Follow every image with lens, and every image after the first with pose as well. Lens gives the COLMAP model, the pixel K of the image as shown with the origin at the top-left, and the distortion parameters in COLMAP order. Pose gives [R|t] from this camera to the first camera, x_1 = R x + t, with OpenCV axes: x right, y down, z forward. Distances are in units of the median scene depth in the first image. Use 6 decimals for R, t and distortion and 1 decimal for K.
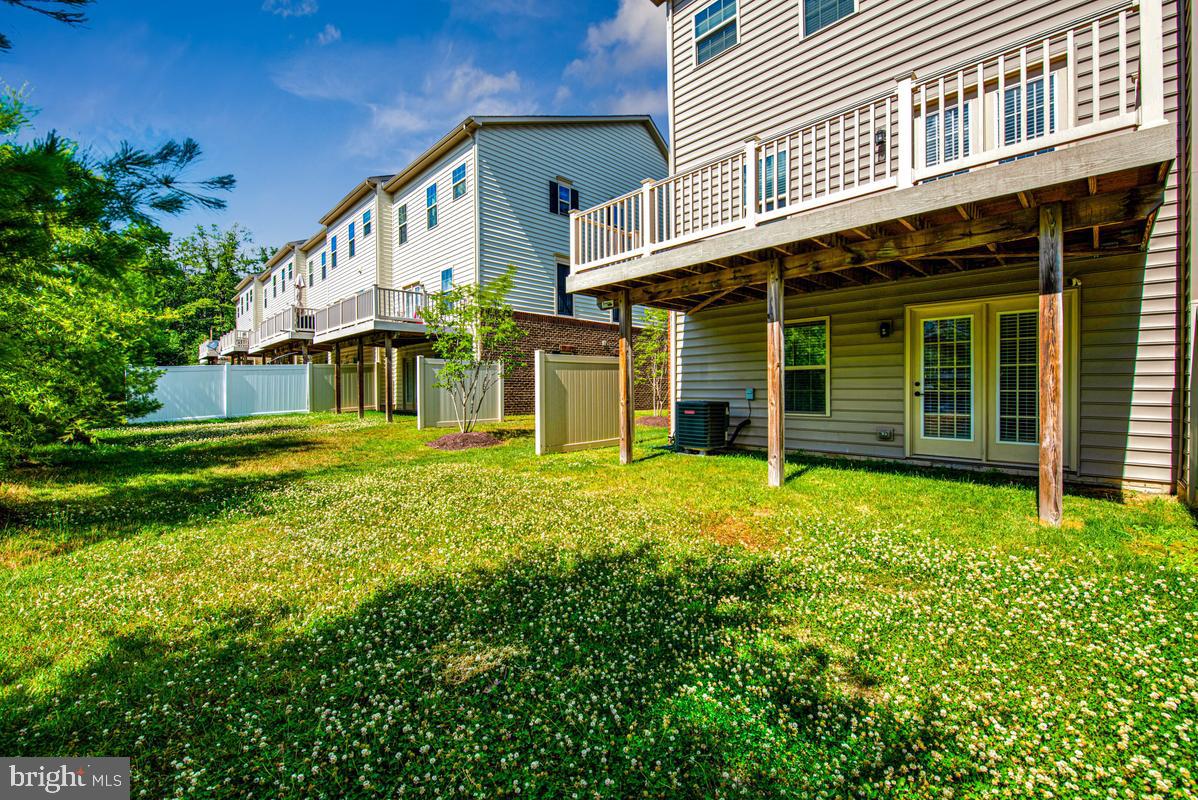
lens RADIAL K [[493.6, 0, 625.4], [0, 493.6, 396.4], [0, 0, 1]] dist [-0.008748, -0.001054]
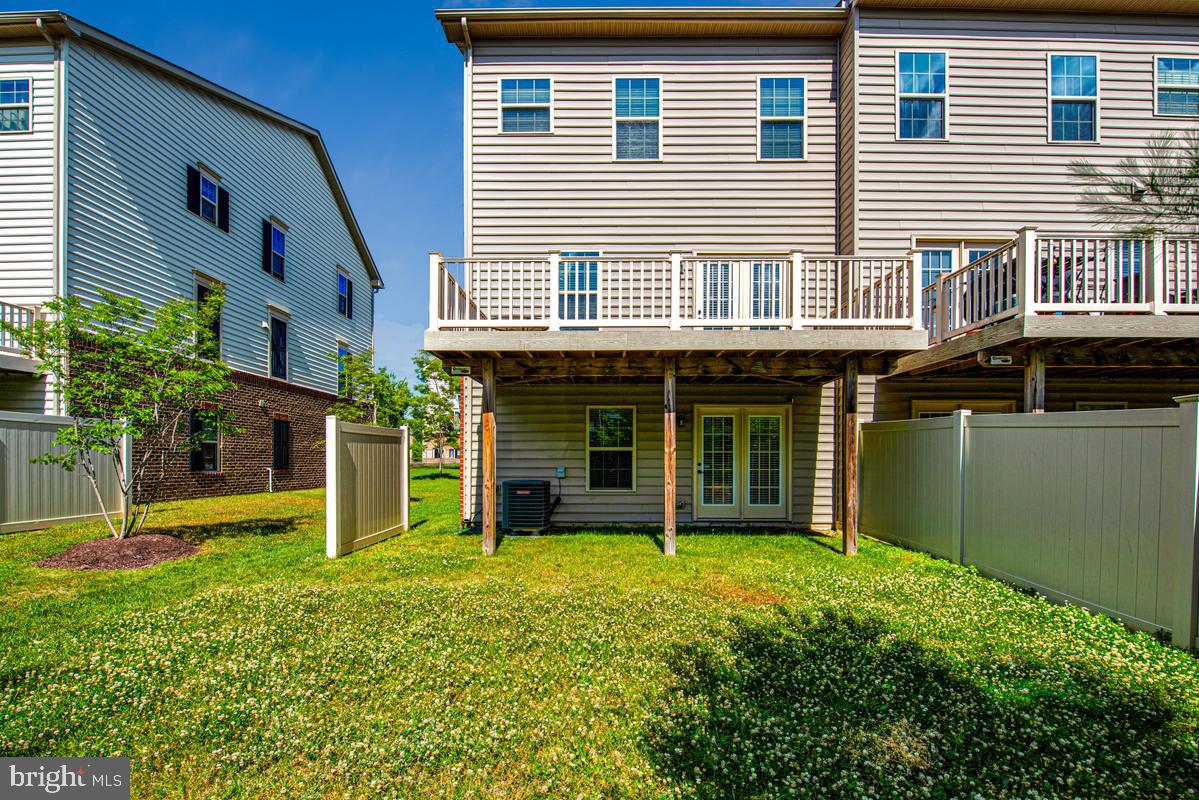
lens RADIAL K [[494.0, 0, 603.8], [0, 494.0, 462.4], [0, 0, 1]] dist [-0.008748, -0.001054]
pose [[0.715135, 0.002944, 0.698981, -0.478788], [0.004724, 0.999948, -0.009045, -0.018652], [-0.698971, 0.009770, 0.715083, 0.222135]]
